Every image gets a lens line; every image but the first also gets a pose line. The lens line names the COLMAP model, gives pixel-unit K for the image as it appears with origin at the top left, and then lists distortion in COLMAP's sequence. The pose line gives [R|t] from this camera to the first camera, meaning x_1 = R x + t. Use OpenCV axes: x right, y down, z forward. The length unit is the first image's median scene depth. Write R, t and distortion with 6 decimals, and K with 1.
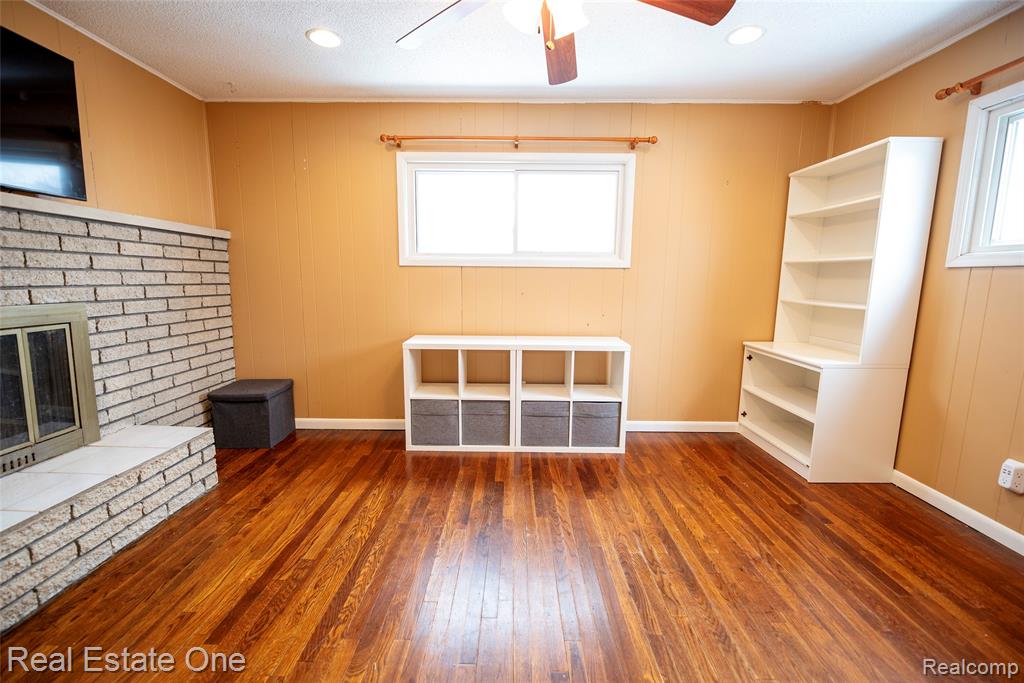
lens RADIAL K [[426.8, 0, 516.0], [0, 426.8, 344.9], [0, 0, 1]] dist [0.001568, -0.005186]
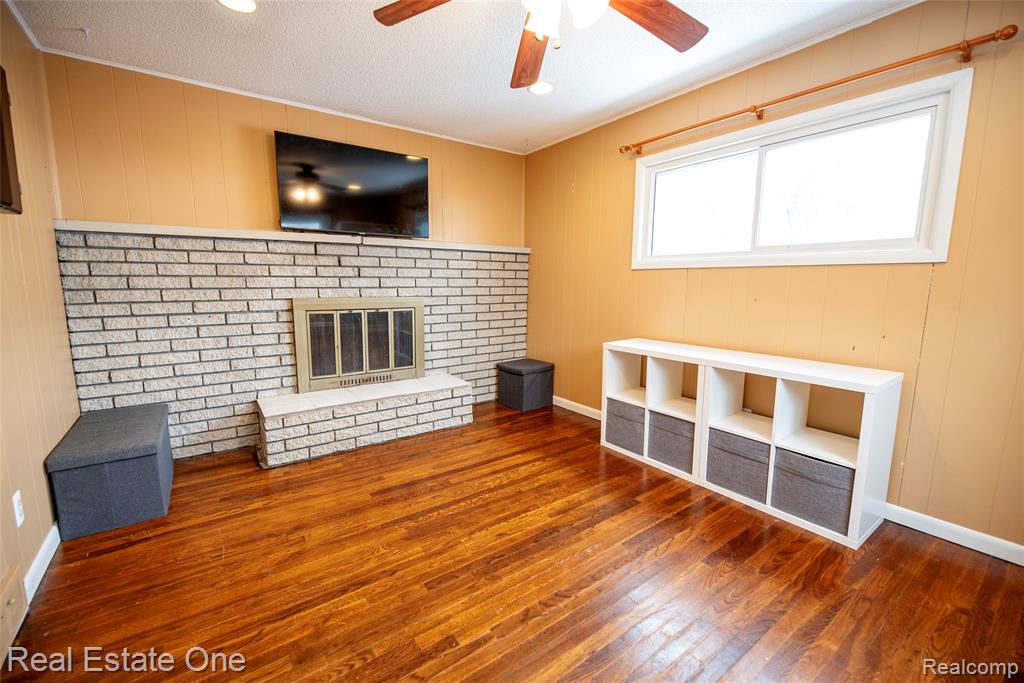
lens RADIAL K [[426.8, 0, 516.0], [0, 426.8, 344.9], [0, 0, 1]] dist [0.001568, -0.005186]
pose [[0.590562, 0.111339, -0.799275, 0.497053], [-0.119445, 0.991587, 0.049873, -0.028198], [0.798103, 0.066016, 0.598893, 0.210914]]
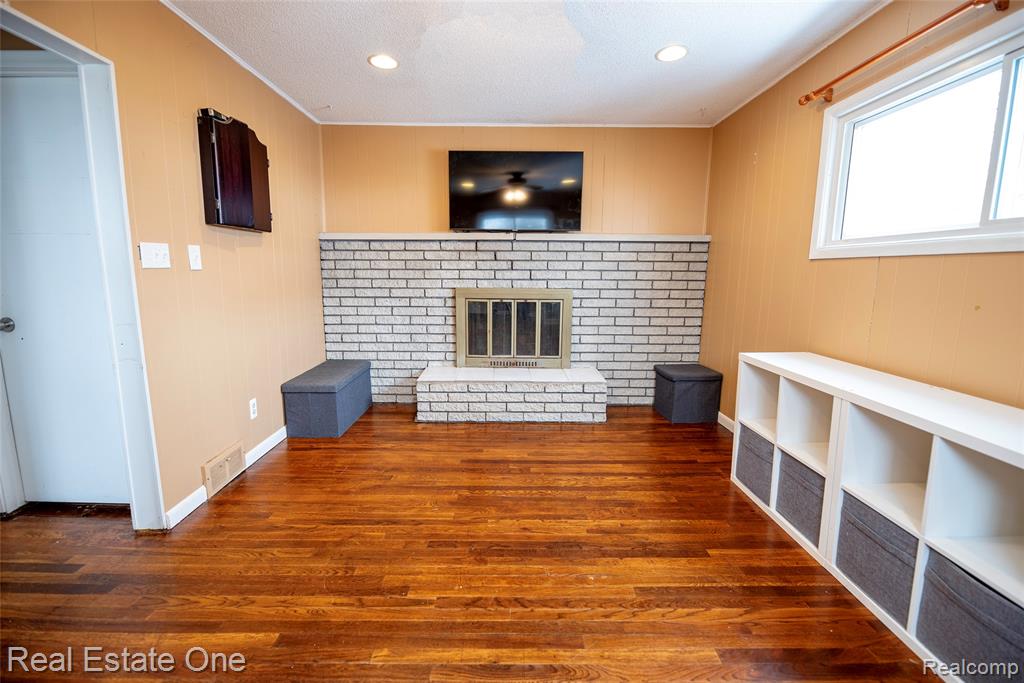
lens RADIAL K [[438.0, 0, 513.0], [0, 438.0, 337.0], [0, 0, 1]] dist [0.000109, -0.005993]
pose [[0.004469, 0.138562, -0.990344, 0.636939], [-0.156748, 0.978208, 0.136157, -0.089164], [0.987628, 0.154626, 0.026091, 0.582668]]
